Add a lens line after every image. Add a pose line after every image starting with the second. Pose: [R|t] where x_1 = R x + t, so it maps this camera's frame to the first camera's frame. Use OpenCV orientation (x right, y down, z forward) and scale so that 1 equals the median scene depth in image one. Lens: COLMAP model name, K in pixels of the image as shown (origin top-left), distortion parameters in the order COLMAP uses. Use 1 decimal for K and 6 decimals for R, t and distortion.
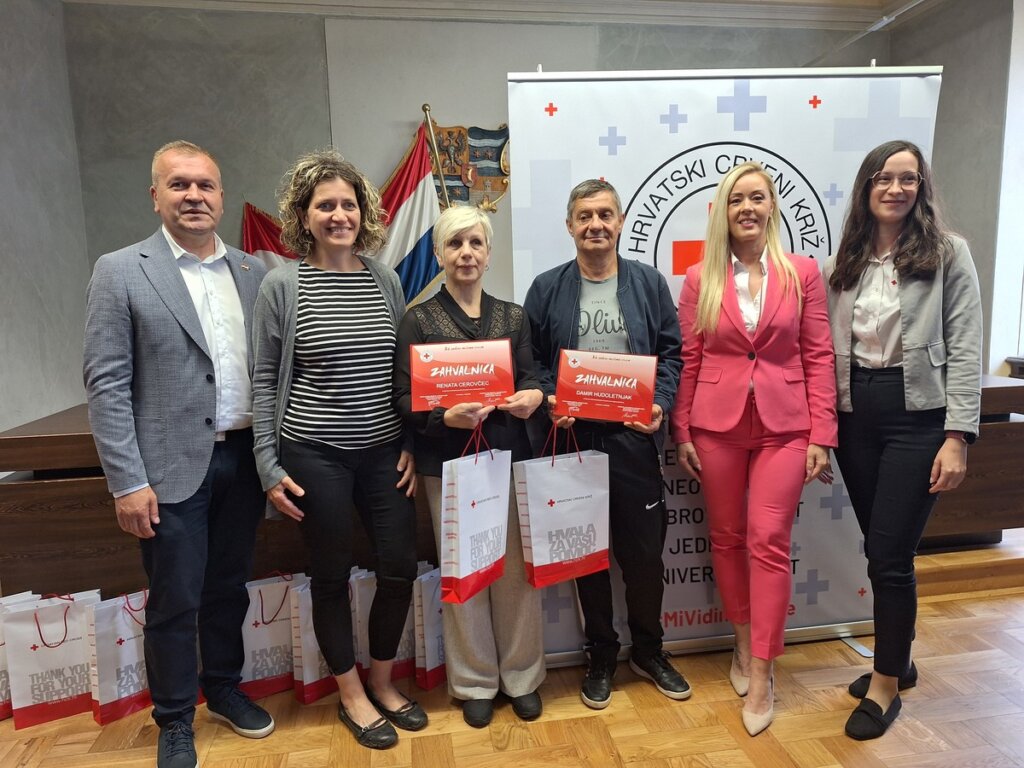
lens RADIAL K [[737.9, 0, 521.5], [0, 737.9, 383.9], [0, 0, 1]] dist [0.033797, -0.035338]
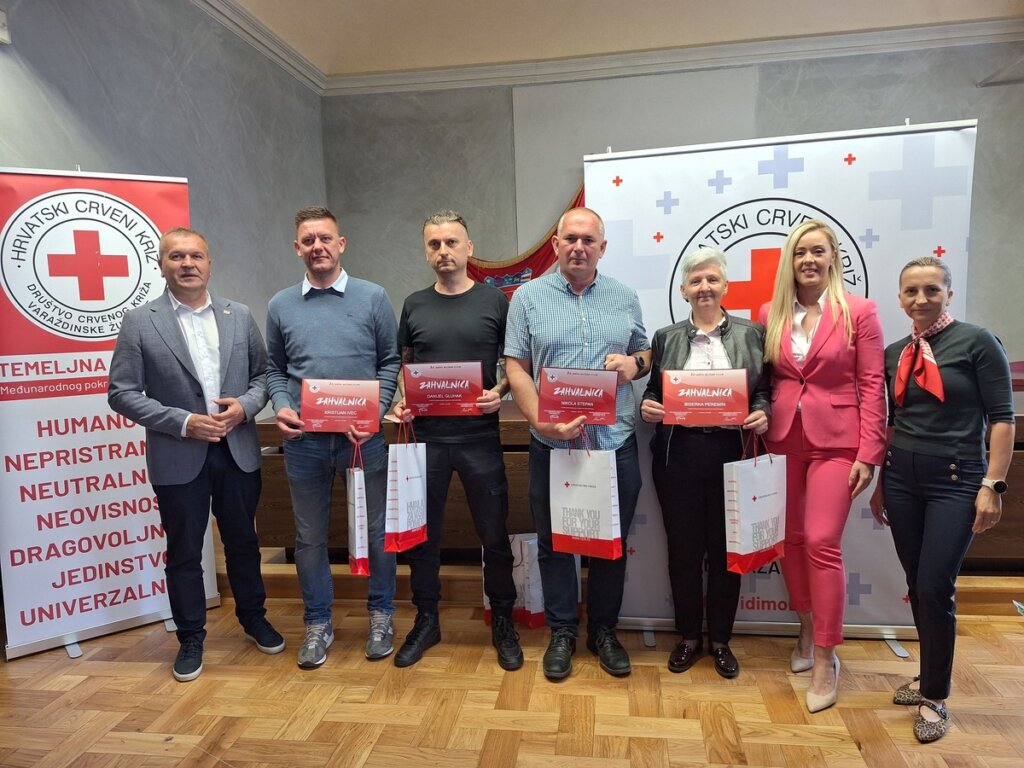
lens RADIAL K [[737.9, 0, 526.7], [0, 737.9, 383.3], [0, 0, 1]] dist [0.033797, -0.035338]
pose [[0.950306, 0.025282, -0.310289, 0.259093], [-0.031014, 0.999427, -0.013554, -0.003792], [0.309769, 0.022504, 0.950546, -0.211490]]
